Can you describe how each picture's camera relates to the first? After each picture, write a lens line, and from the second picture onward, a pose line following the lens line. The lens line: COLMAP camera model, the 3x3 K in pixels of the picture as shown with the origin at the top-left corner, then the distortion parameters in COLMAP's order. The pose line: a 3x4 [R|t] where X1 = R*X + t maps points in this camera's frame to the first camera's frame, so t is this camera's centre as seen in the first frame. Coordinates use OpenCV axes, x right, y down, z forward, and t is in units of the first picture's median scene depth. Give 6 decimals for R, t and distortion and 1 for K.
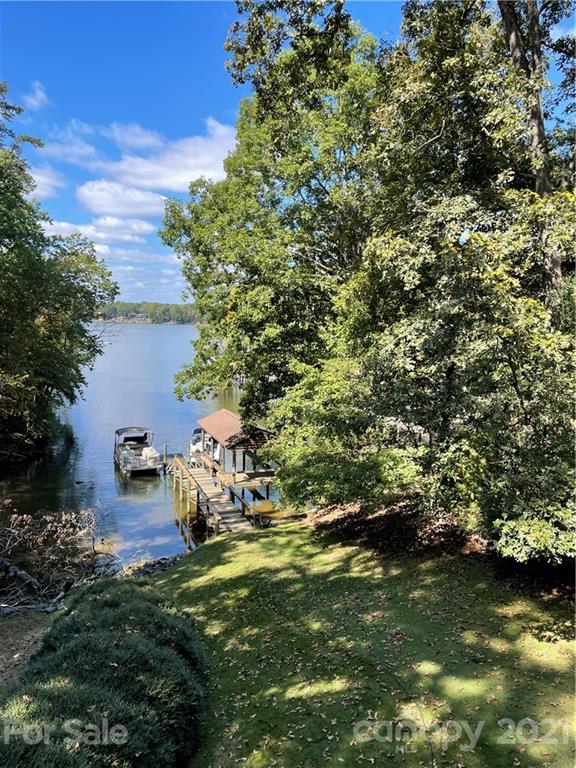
lens RADIAL K [[579.5, 0, 293.7], [0, 579.5, 380.3], [0, 0, 1]] dist [0.070588, -0.081965]
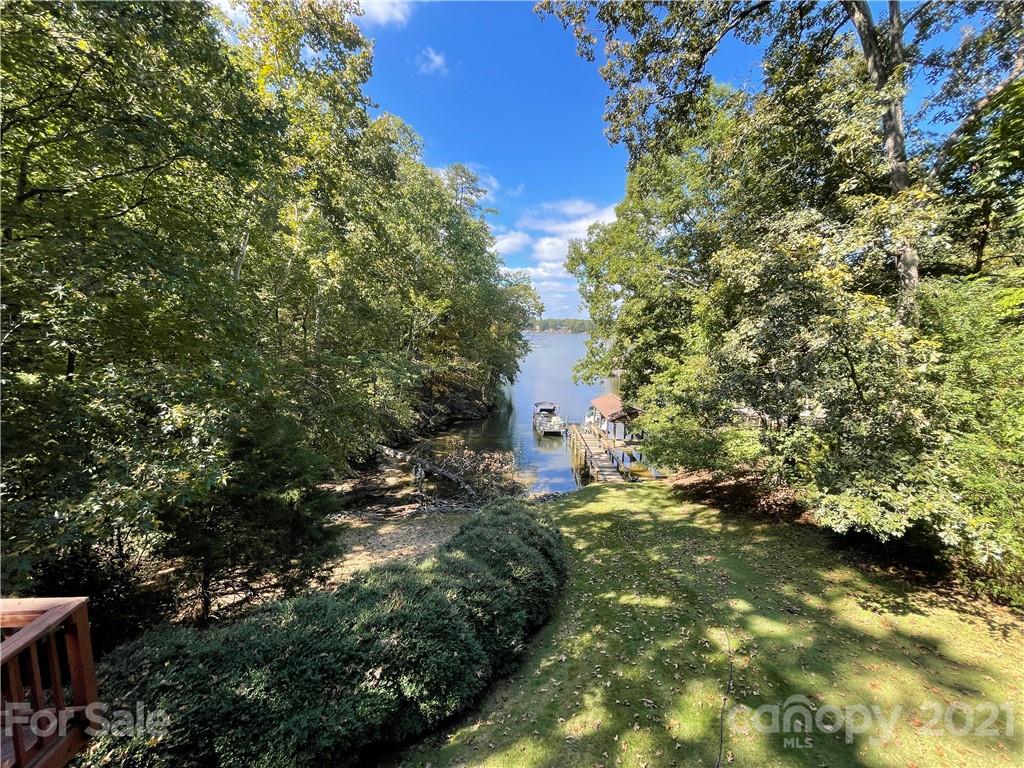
lens RADIAL K [[414.0, 0, 513.4], [0, 414.0, 380.7], [0, 0, 1]] dist [-0.003843, 0.001633]
pose [[0.929594, 0.045373, -0.365783, 0.037928], [-0.039696, 0.998946, 0.023030, 0.012861], [0.366443, -0.006889, 0.930415, 0.022540]]
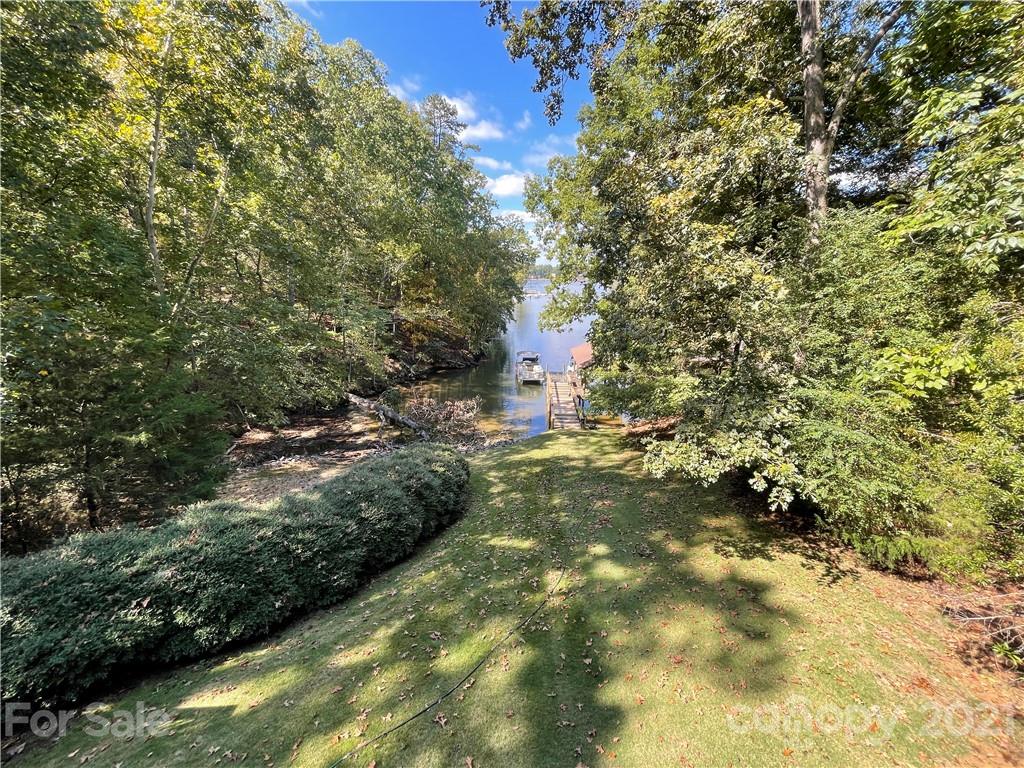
lens RADIAL K [[414.0, 0, 513.4], [0, 414.0, 380.9], [0, 0, 1]] dist [-0.003843, 0.001633]
pose [[0.914166, 0.089724, -0.395285, 0.177142], [-0.034383, 0.988843, 0.144936, 0.014070], [0.403879, -0.118904, 0.907052, 0.094543]]
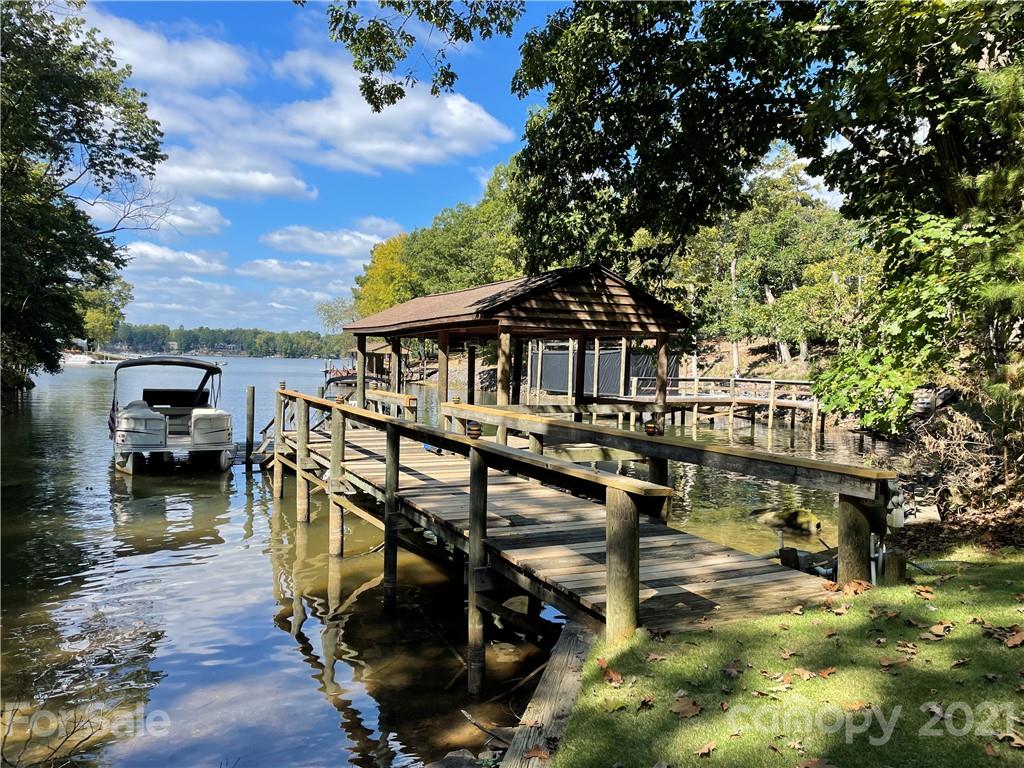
lens RADIAL K [[772.7, 0, 519.7], [0, 772.7, 389.3], [0, 0, 1]] dist [0.070588, -0.081965]
pose [[0.995403, -0.000823, 0.095768, -0.185596], [0.006867, 0.998003, -0.062794, 0.244089], [-0.095525, 0.063163, 0.993421, 0.917311]]
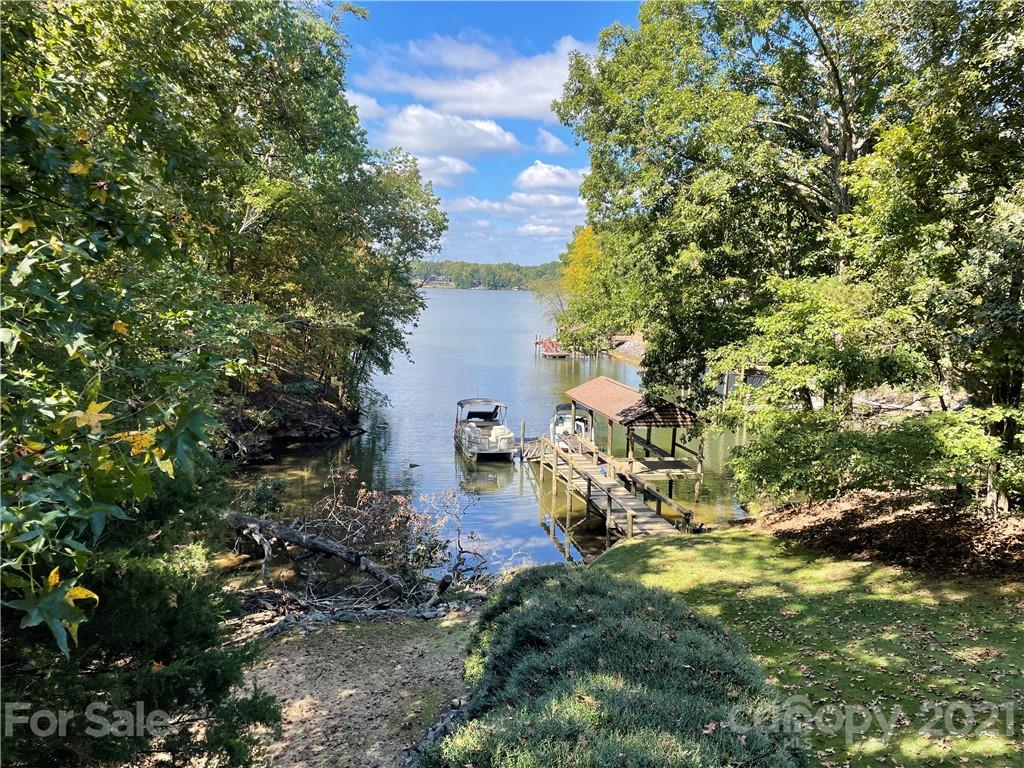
lens RADIAL K [[772.7, 0, 522.7], [0, 772.7, 385.2], [0, 0, 1]] dist [0.070588, -0.081965]
pose [[0.988577, 0.027675, -0.148153, -0.135013], [-0.024105, 0.999375, 0.025842, 0.067494], [0.148775, -0.021976, 0.988627, 0.069857]]
